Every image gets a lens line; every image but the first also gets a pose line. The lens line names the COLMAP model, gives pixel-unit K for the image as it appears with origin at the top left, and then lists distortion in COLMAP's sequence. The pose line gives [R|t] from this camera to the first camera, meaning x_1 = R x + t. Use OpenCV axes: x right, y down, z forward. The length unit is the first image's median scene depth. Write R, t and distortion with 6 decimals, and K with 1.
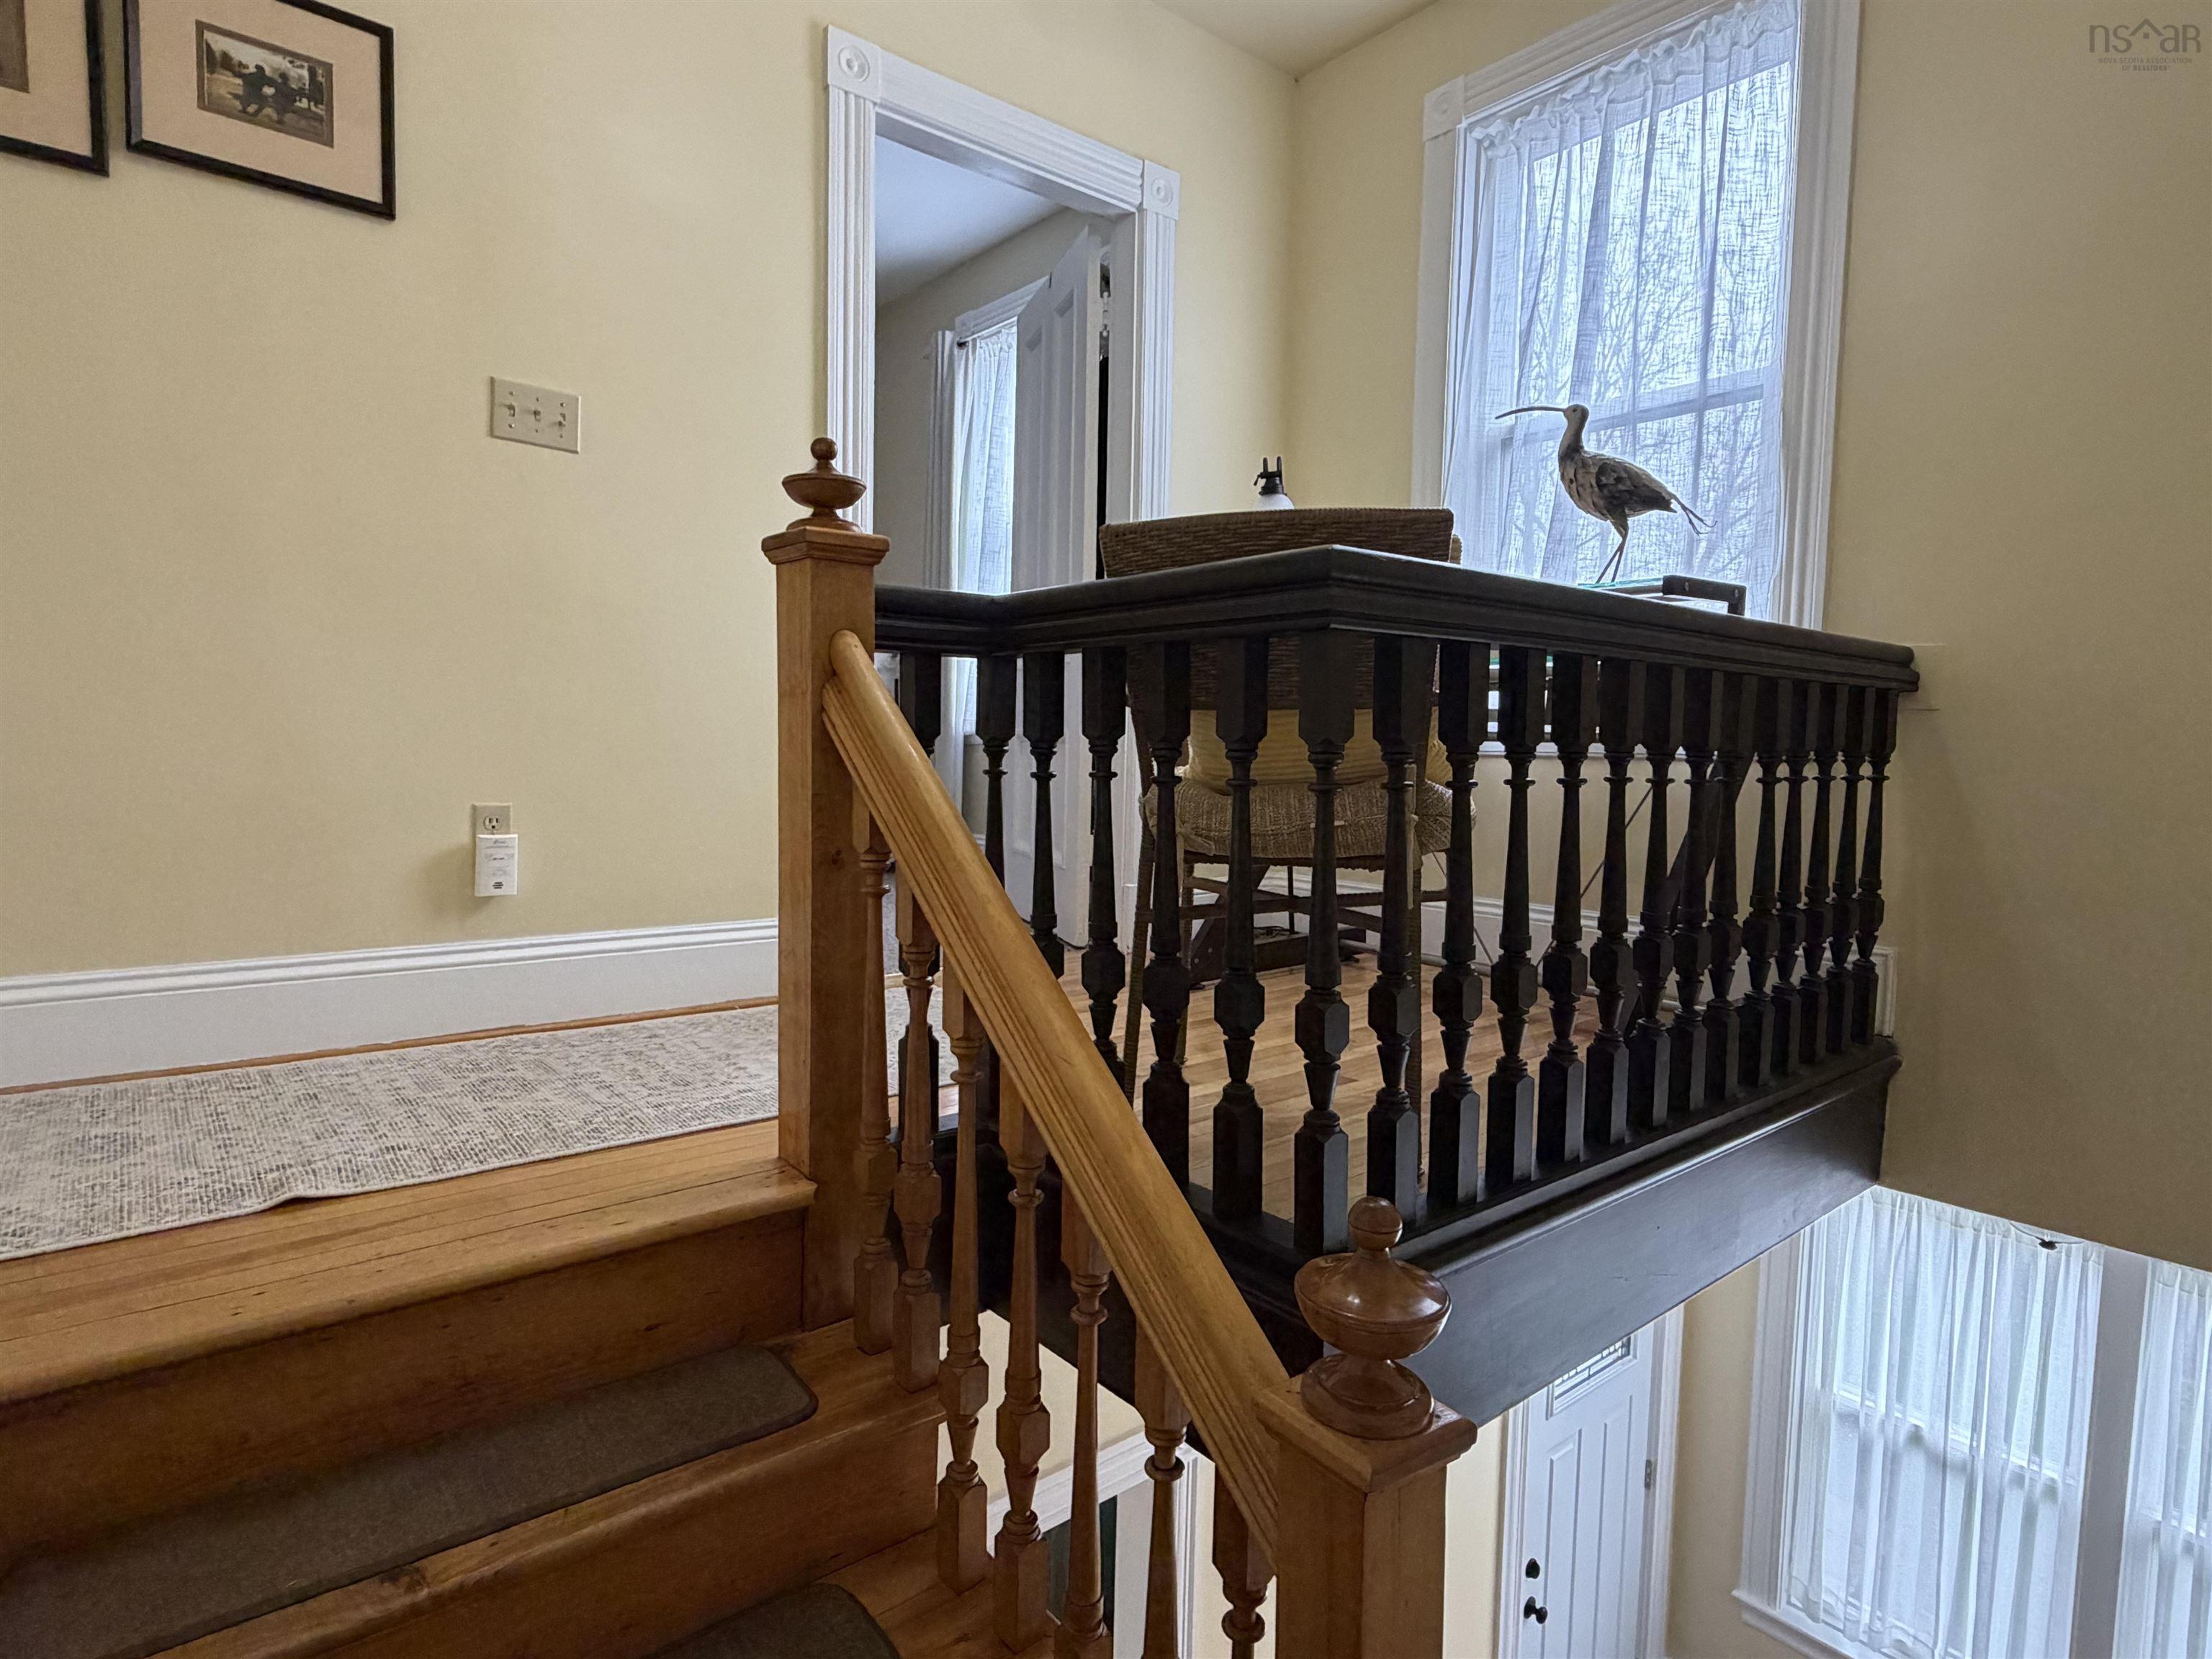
lens RADIAL K [[1200.6, 0, 1097.9], [0, 1200.6, 827.8], [0, 0, 1]] dist [-0.000622, -0.000027]
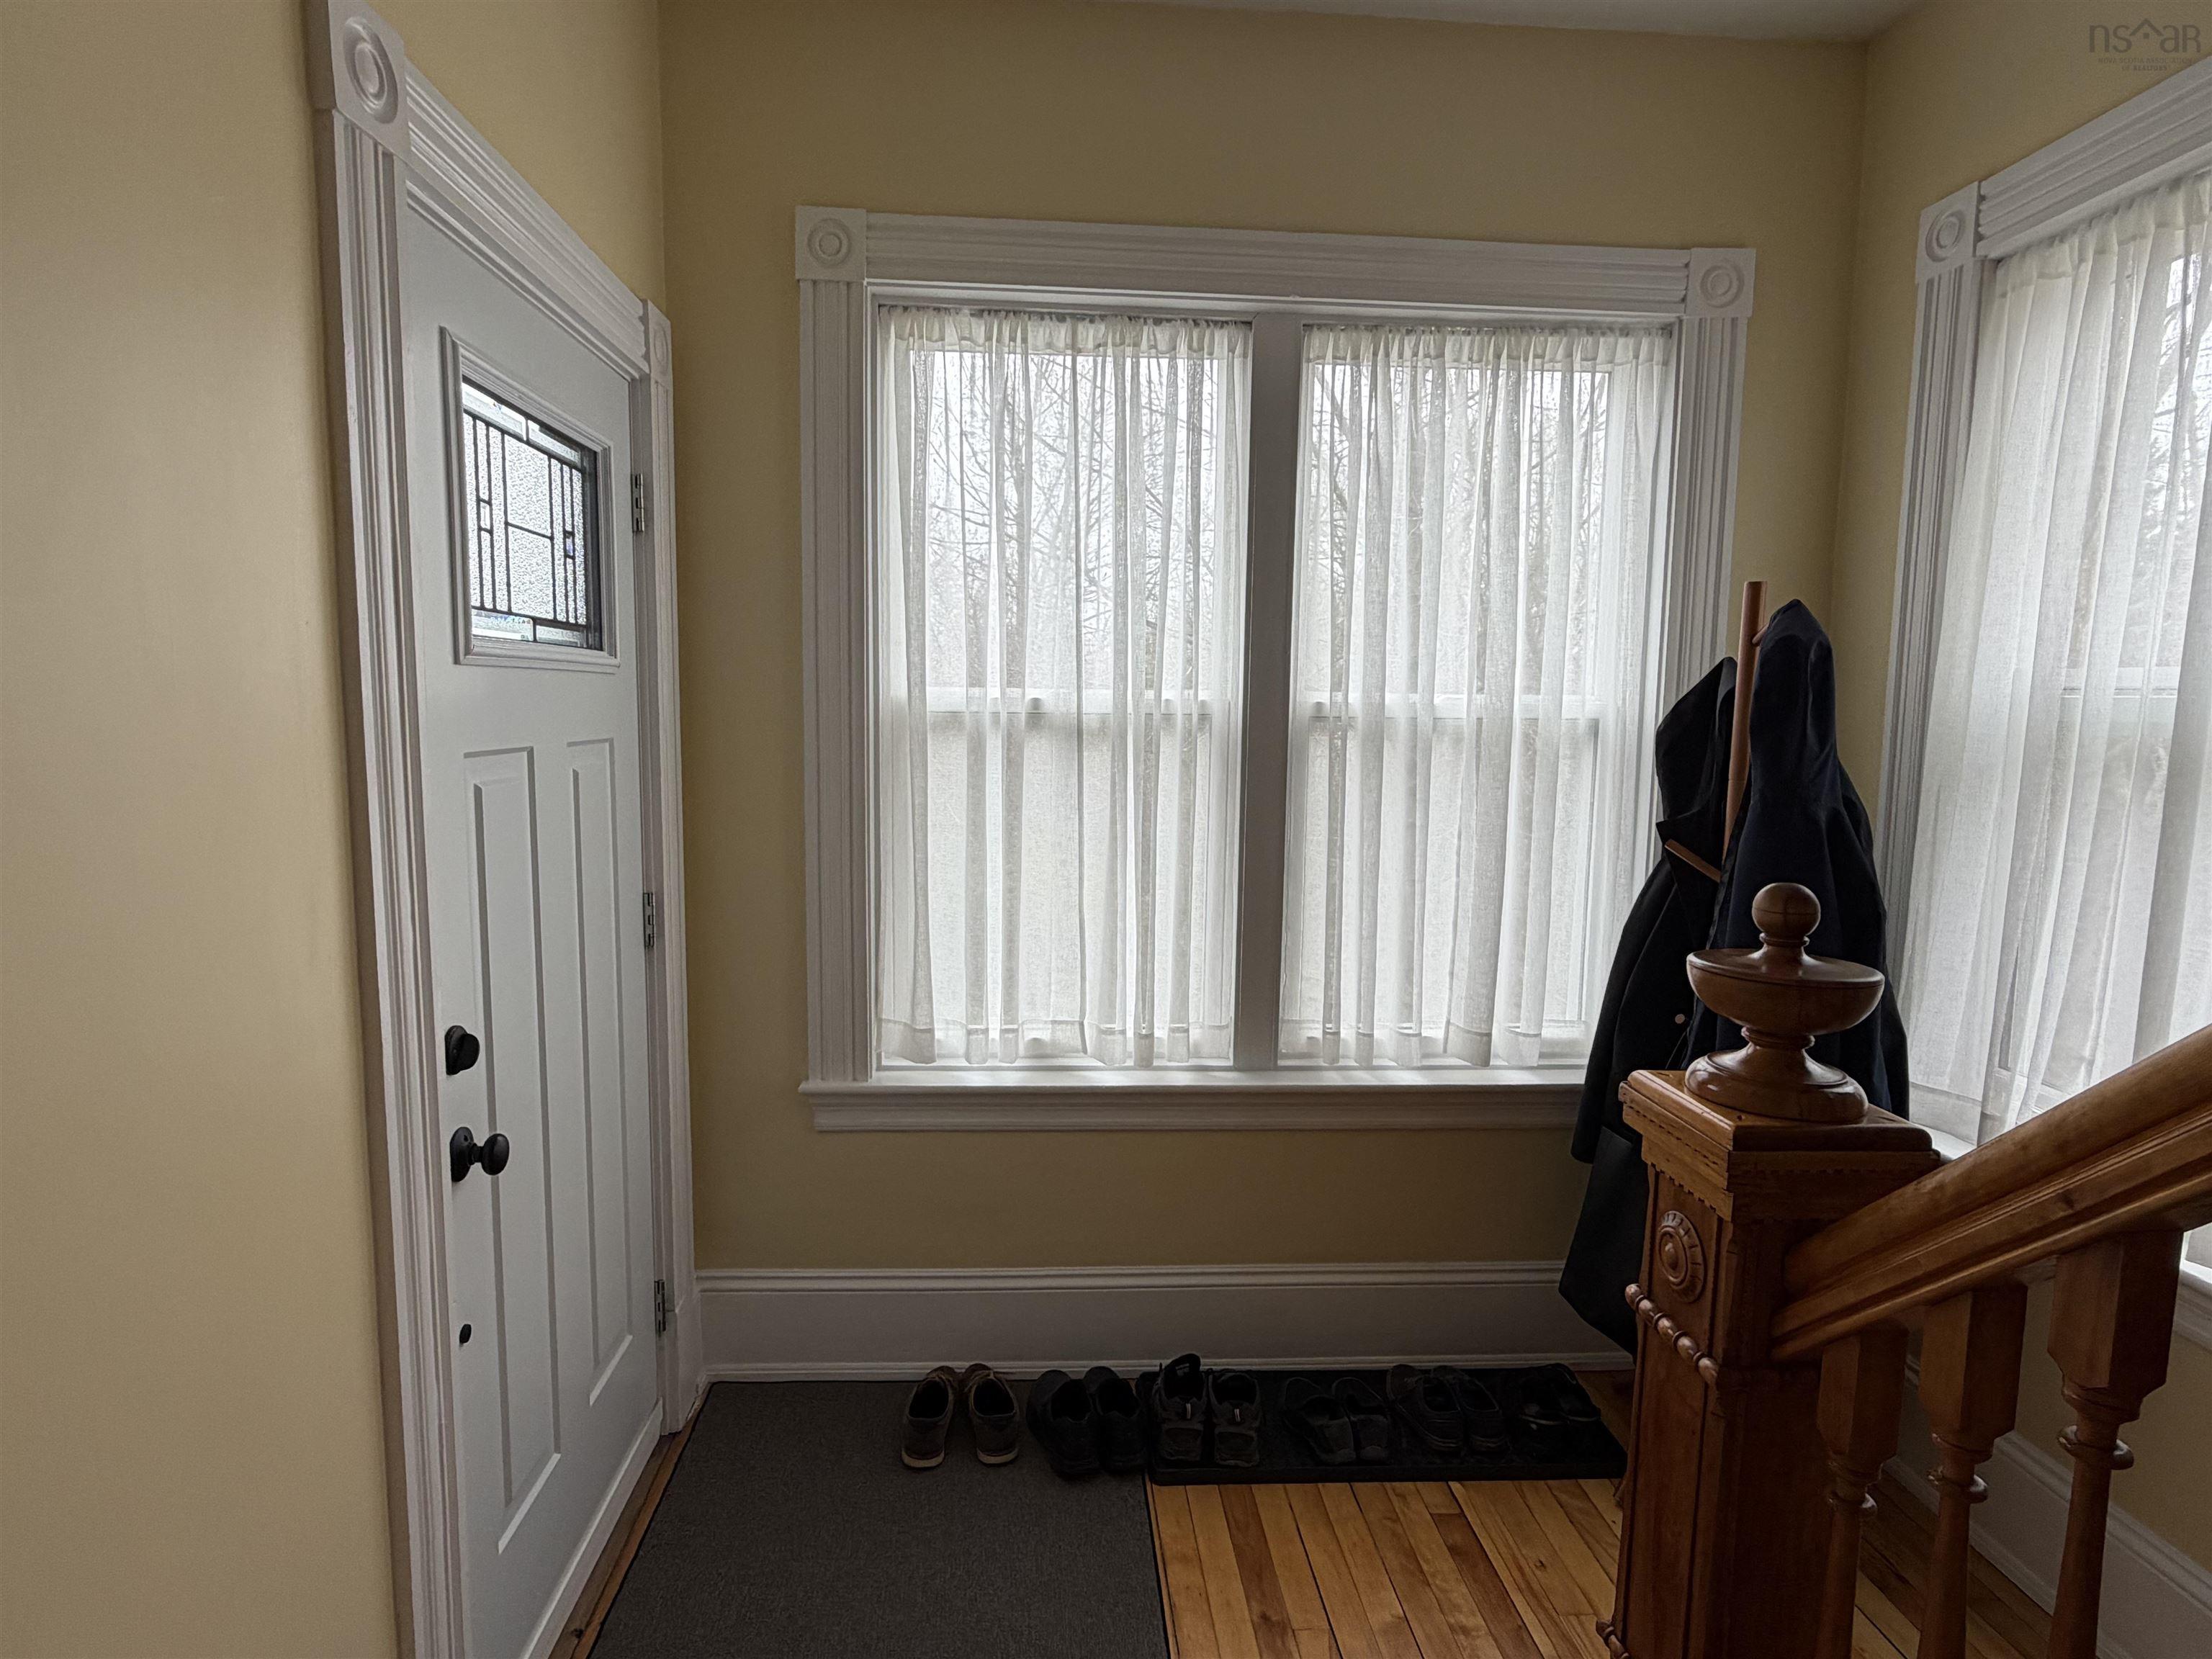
lens RADIAL K [[1200.6, 0, 1097.9], [0, 1200.6, 827.8], [0, 0, 1]] dist [-0.000622, -0.000027]
pose [[0.583244, -0.101980, 0.805870, 0.176267], [0.058167, 0.994784, 0.083789, 0.519378], [-0.810212, -0.001994, 0.586134, 0.600308]]
